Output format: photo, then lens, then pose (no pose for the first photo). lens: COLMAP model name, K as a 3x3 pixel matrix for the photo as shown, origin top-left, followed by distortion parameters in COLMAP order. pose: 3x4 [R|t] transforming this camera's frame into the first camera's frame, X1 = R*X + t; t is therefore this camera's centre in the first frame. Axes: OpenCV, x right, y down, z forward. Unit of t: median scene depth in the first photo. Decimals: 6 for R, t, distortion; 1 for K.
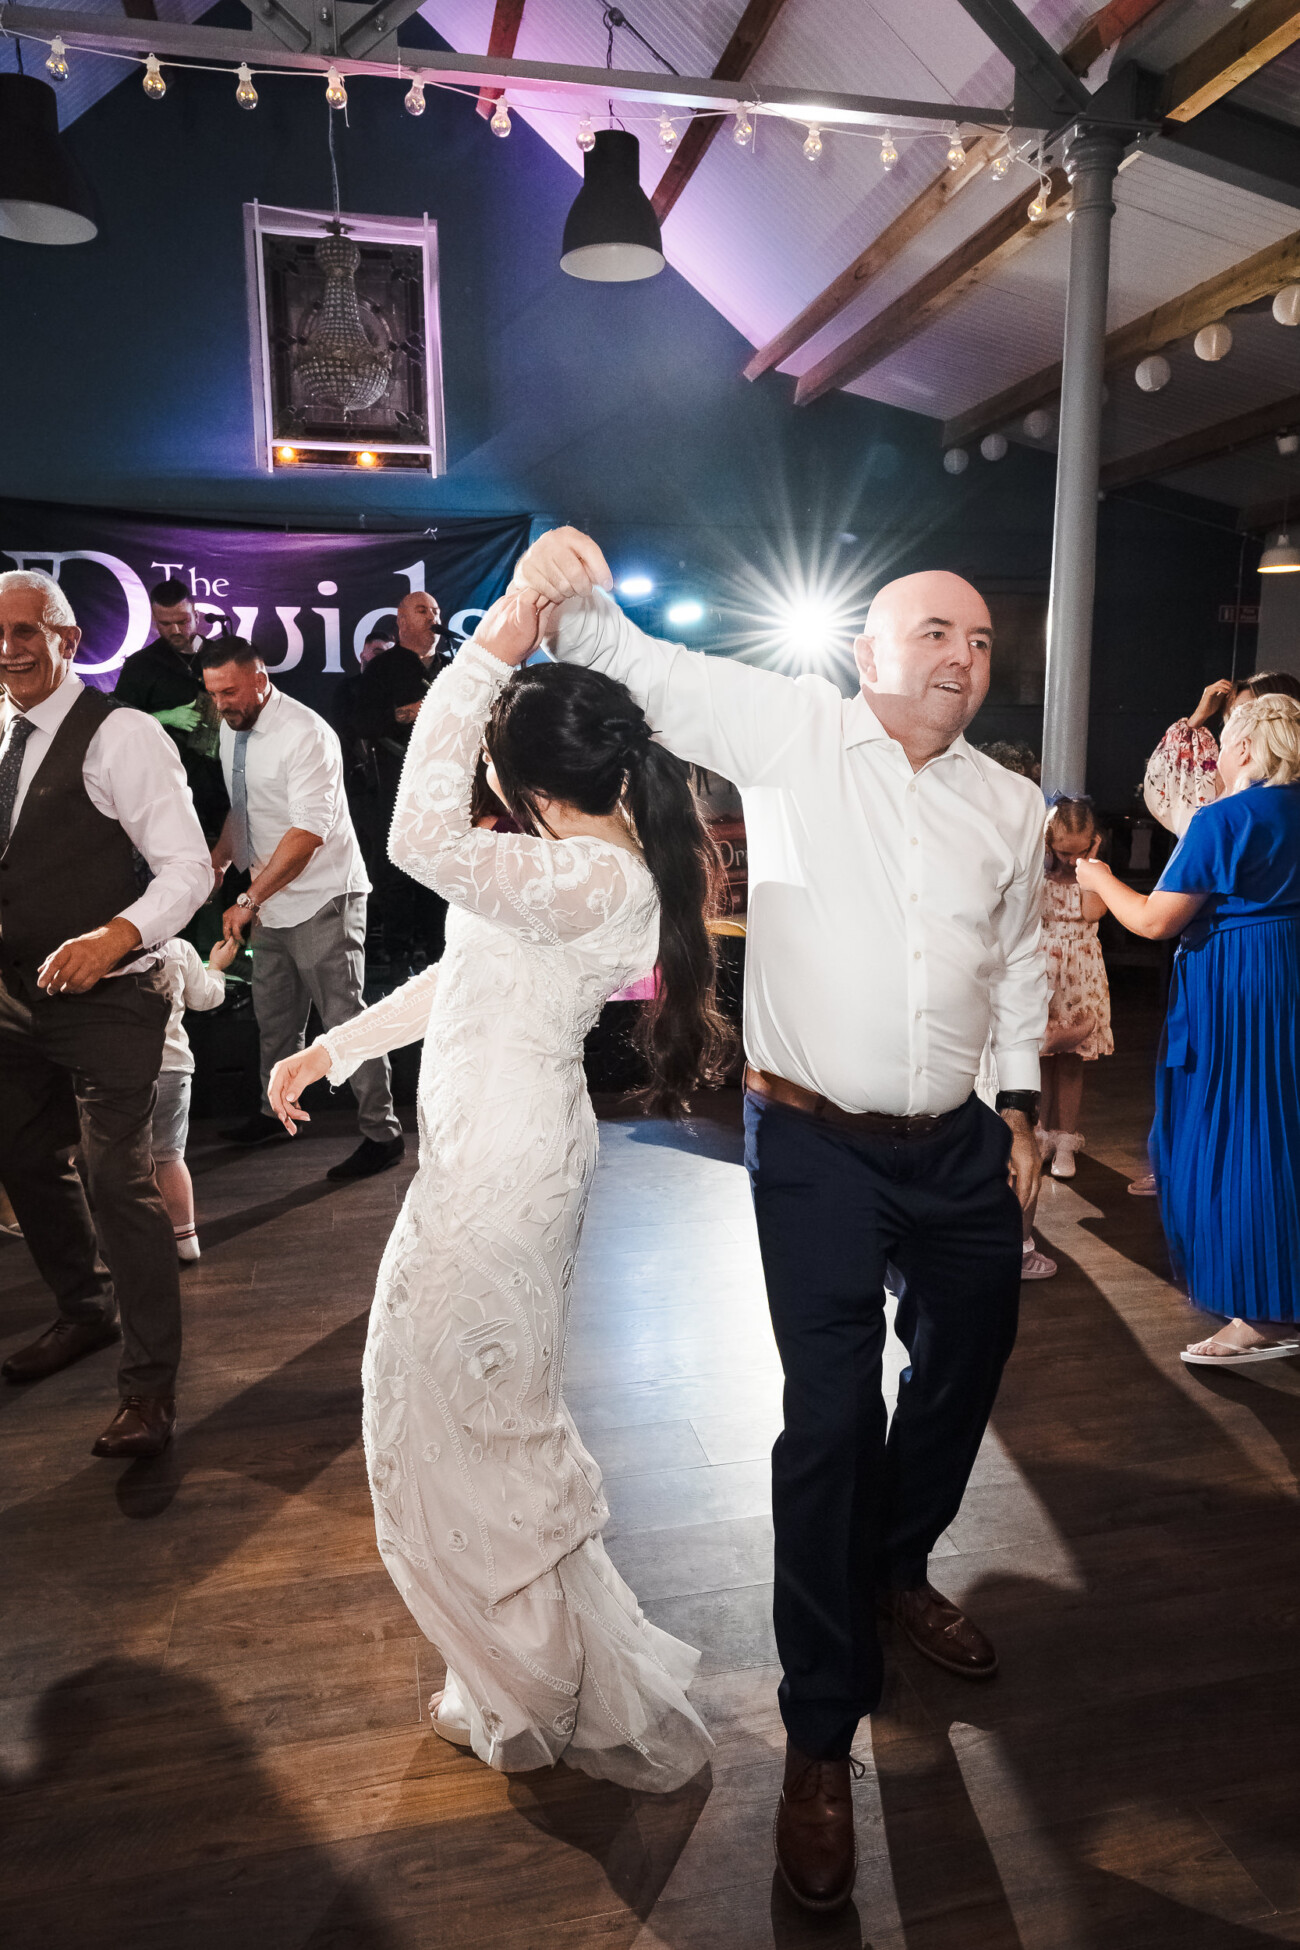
lens RADIAL K [[1321.1, 0, 655.6], [0, 1321.1, 977.8], [0, 0, 1]] dist [0.001741, 0.003321]
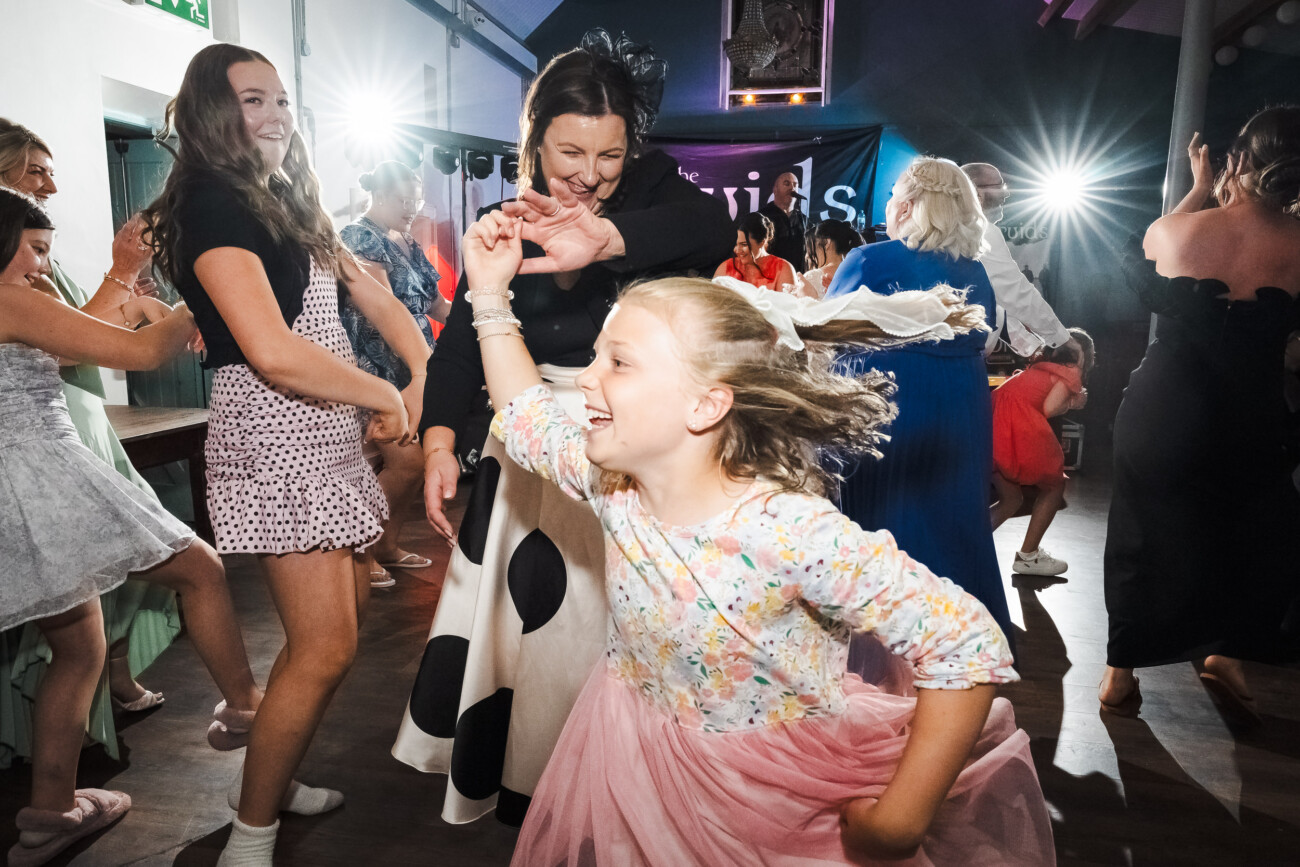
lens RADIAL K [[904.1, 0, 650.0], [0, 904.1, 433.5], [0, 0, 1]] dist [0.004587, 0.004993]
pose [[0.908798, 0.080369, -0.409423, 0.134082], [-0.089203, 0.996010, -0.002489, 0.049276], [0.407589, 0.038784, 0.912341, -0.098636]]
